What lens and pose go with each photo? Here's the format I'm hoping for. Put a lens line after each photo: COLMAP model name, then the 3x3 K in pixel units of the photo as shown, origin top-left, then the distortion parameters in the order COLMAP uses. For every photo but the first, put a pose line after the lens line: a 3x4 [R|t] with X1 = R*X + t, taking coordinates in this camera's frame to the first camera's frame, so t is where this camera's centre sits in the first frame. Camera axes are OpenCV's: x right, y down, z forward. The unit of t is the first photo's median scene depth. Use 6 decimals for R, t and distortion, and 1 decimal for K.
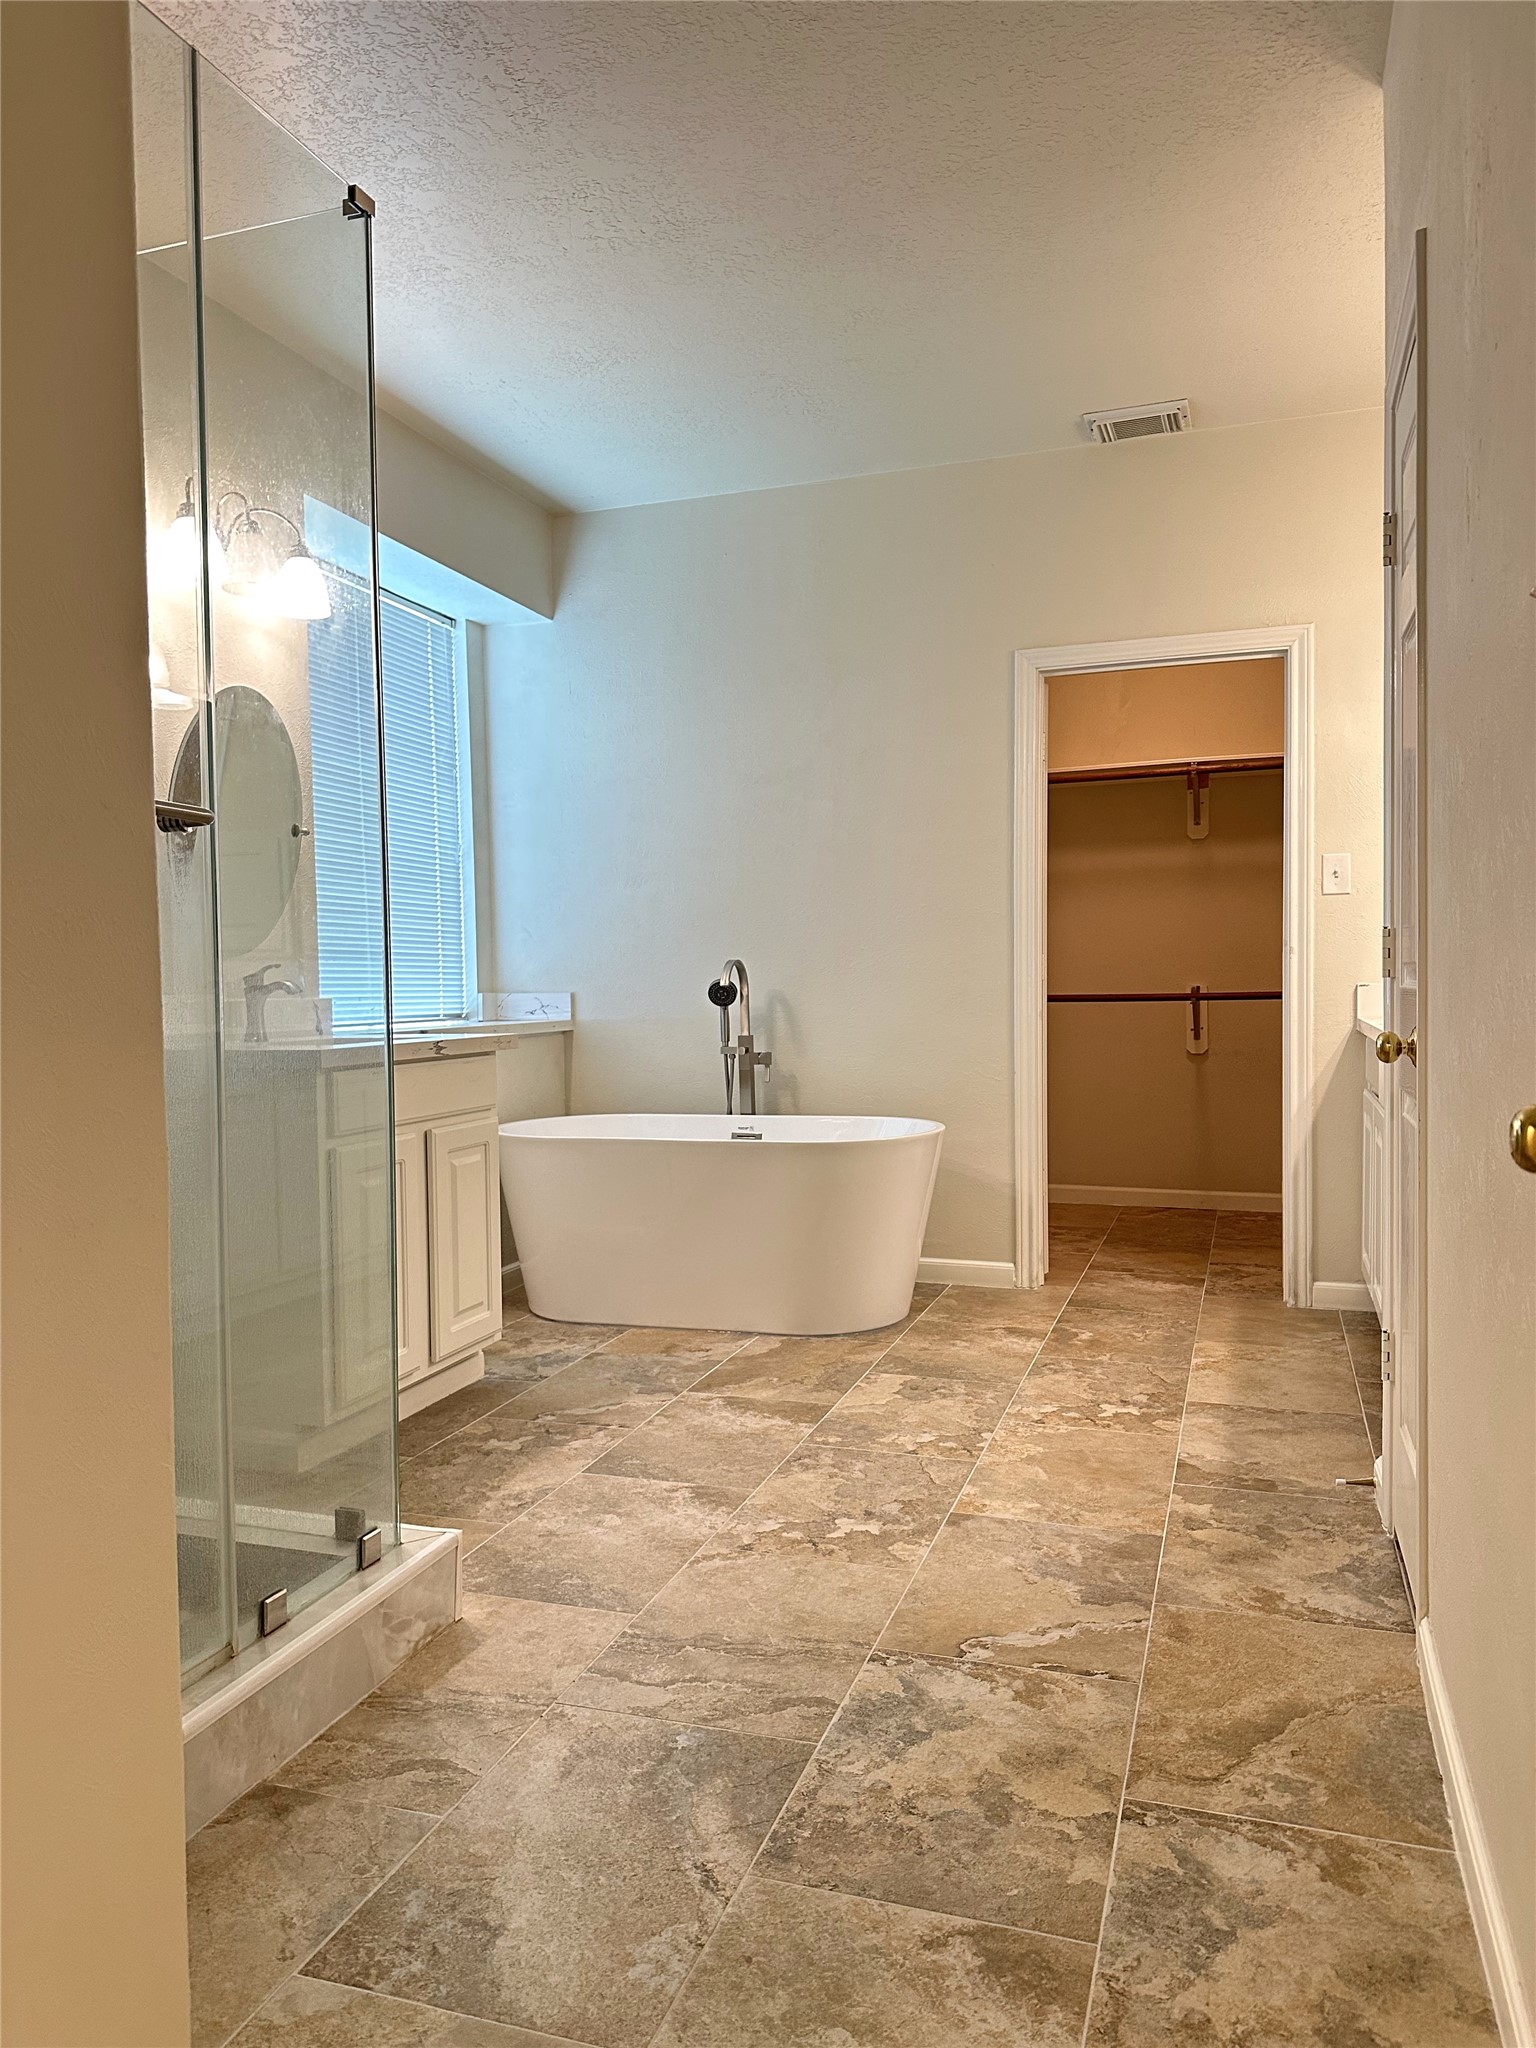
lens RADIAL K [[1438.2, 0, 768.0], [0, 1438.2, 1024.0], [0, 0, 1]] dist [0.156413, -0.215458]
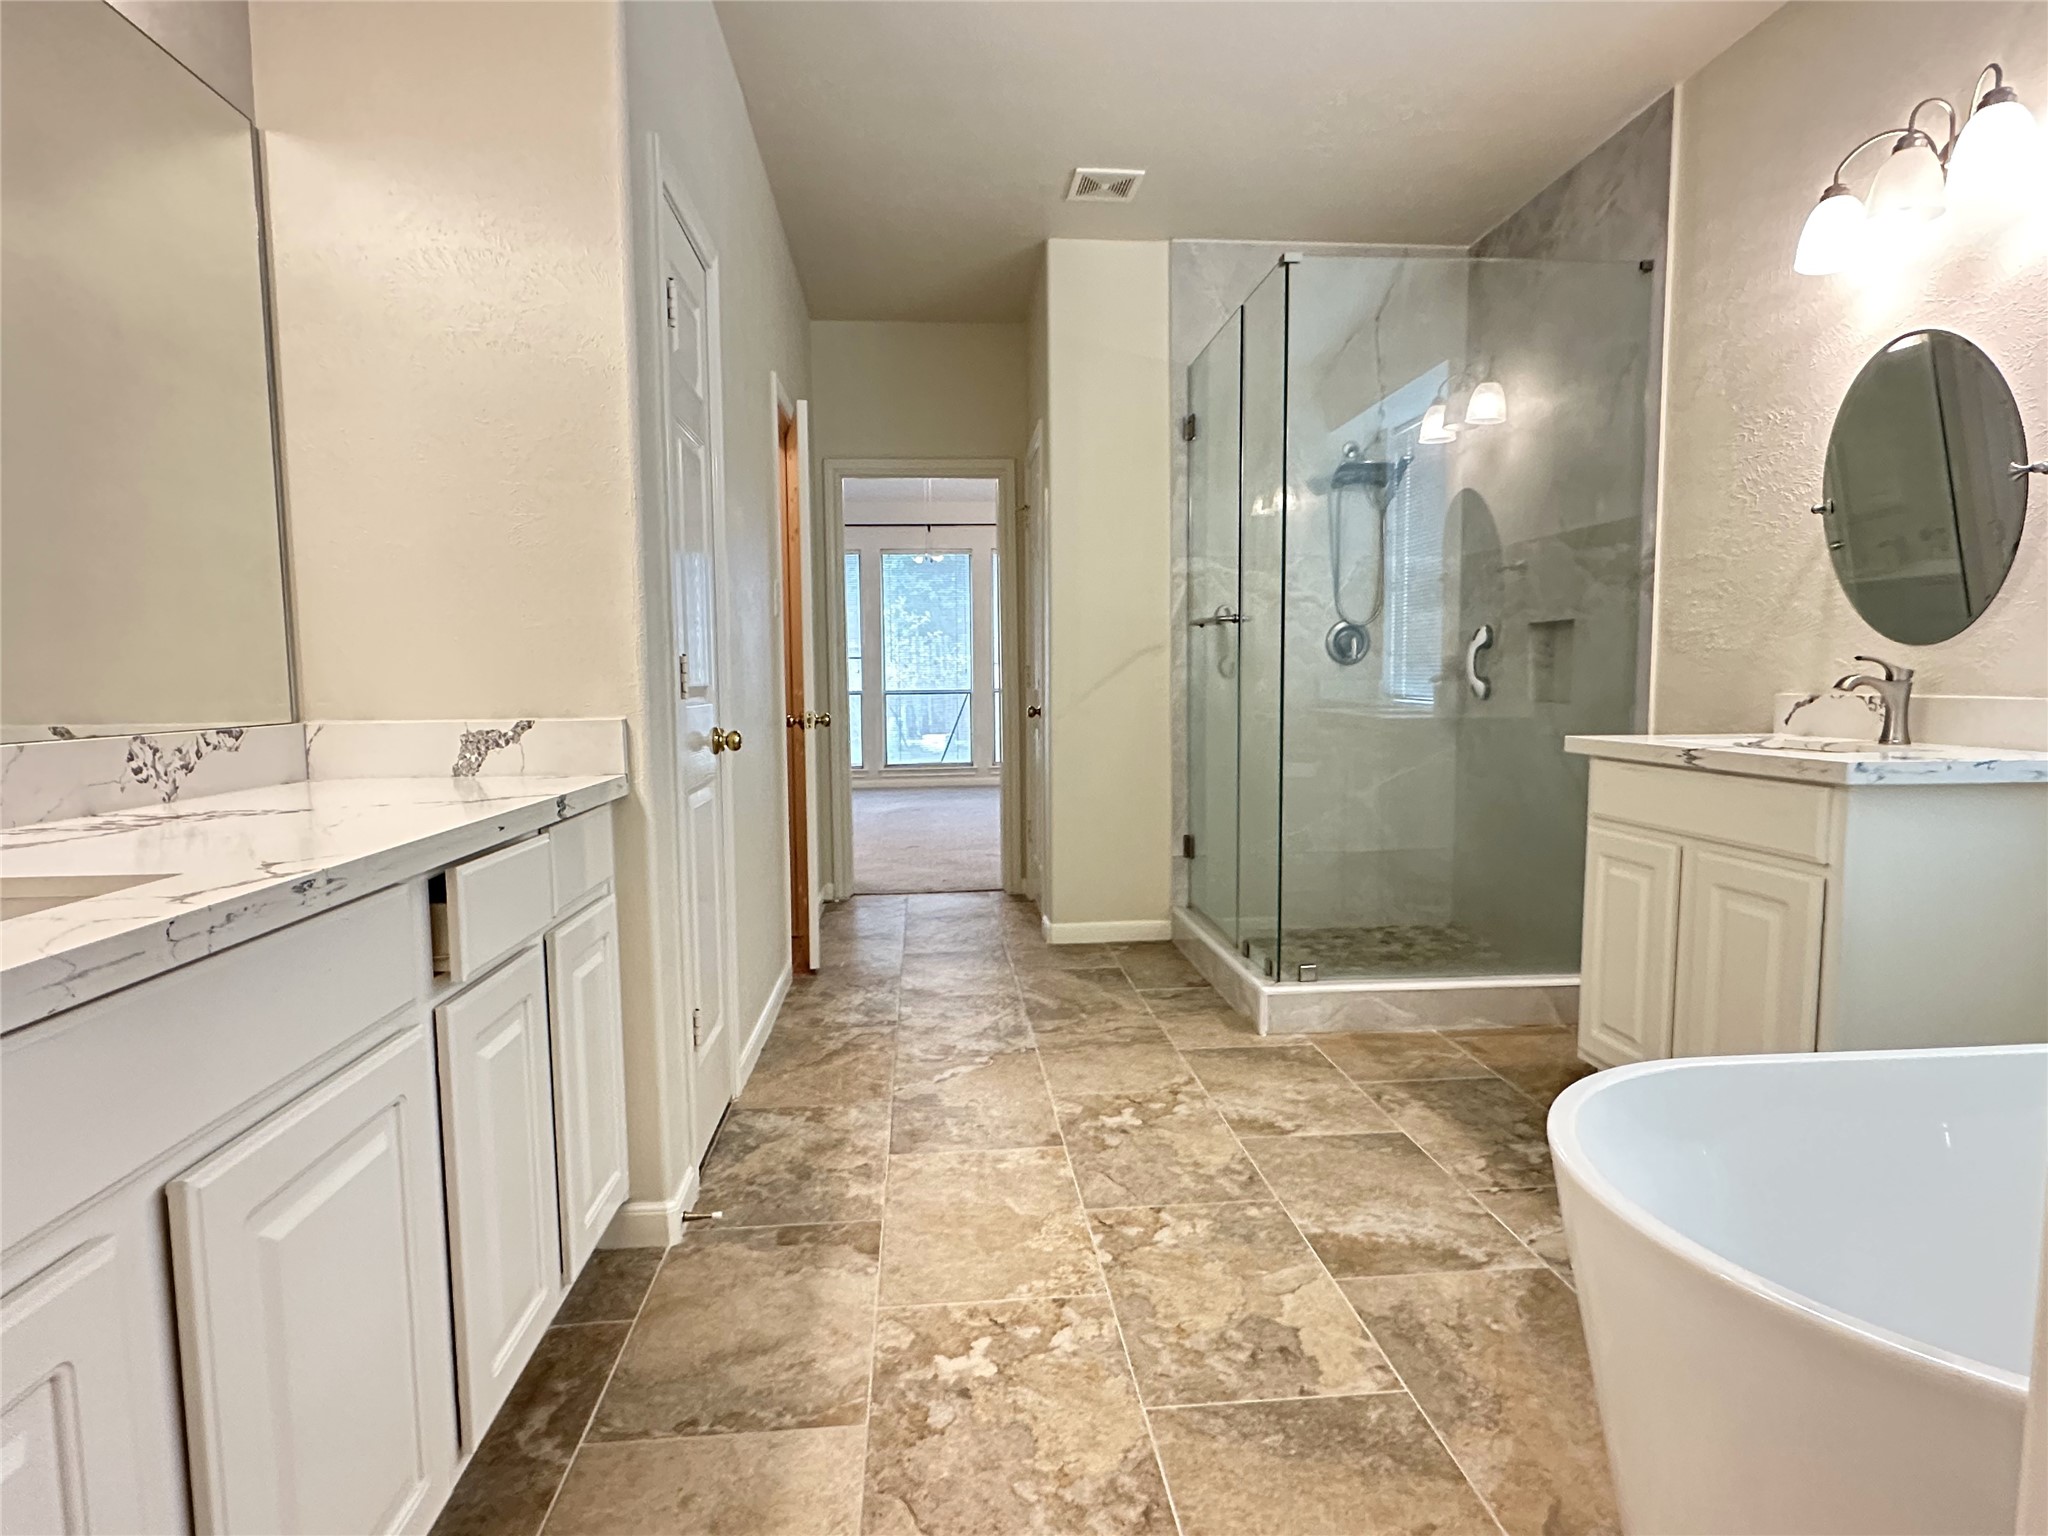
lens RADIAL K [[1438.2, 0, 1036.0], [0, 1438.2, 776.1], [0, 0, 1]] dist [0.156413, -0.215458]
pose [[-0.924758, 0.046986, -0.377645, 0.557065], [0.007607, 0.994433, 0.105097, -0.079254], [0.380481, 0.094317, -0.919967, 1.985660]]
